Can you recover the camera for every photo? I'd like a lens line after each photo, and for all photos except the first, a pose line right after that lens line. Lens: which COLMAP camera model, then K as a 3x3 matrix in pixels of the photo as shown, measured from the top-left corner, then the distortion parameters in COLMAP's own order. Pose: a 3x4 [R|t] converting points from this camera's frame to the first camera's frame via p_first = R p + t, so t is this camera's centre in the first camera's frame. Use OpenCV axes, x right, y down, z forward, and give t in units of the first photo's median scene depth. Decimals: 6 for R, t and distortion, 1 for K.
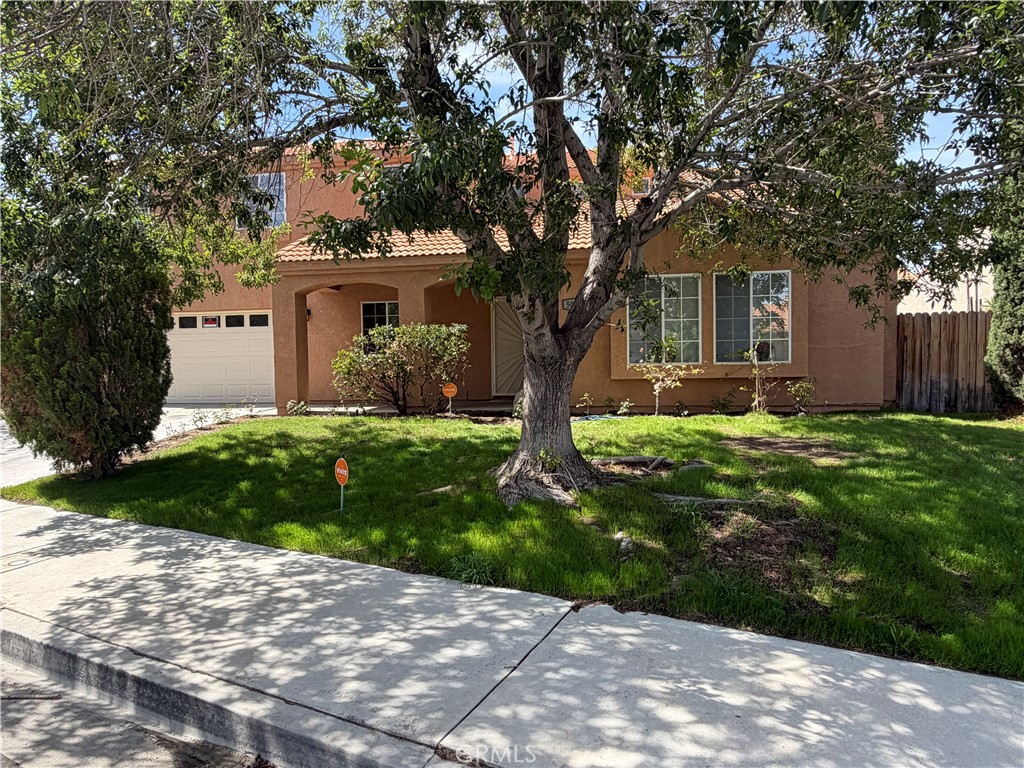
lens RADIAL K [[643.5, 0, 433.7], [0, 643.5, 383.2], [0, 0, 1]] dist [0.002819, 0.001326]
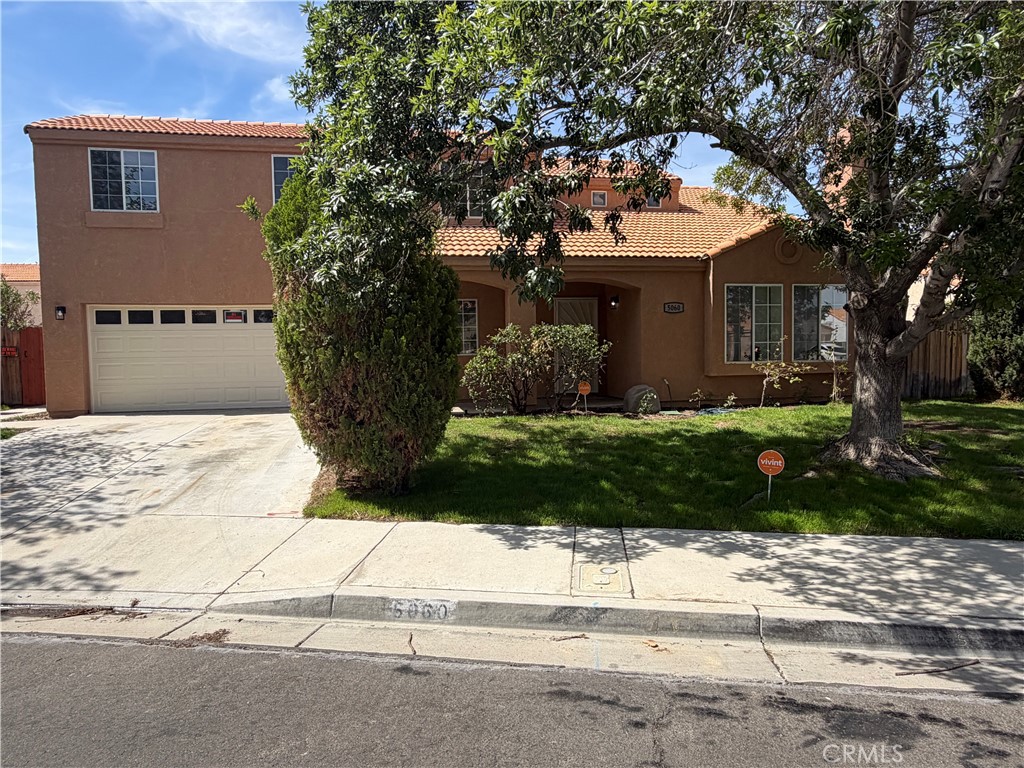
lens RADIAL K [[654.6, 0, 497.4], [0, 654.6, 387.0], [0, 0, 1]] dist [-0.001727, 0.002823]
pose [[0.944601, -0.017586, 0.327749, -1.221951], [0.015123, 0.999835, 0.010064, -0.011043], [-0.327871, -0.004550, 0.944711, 0.138314]]
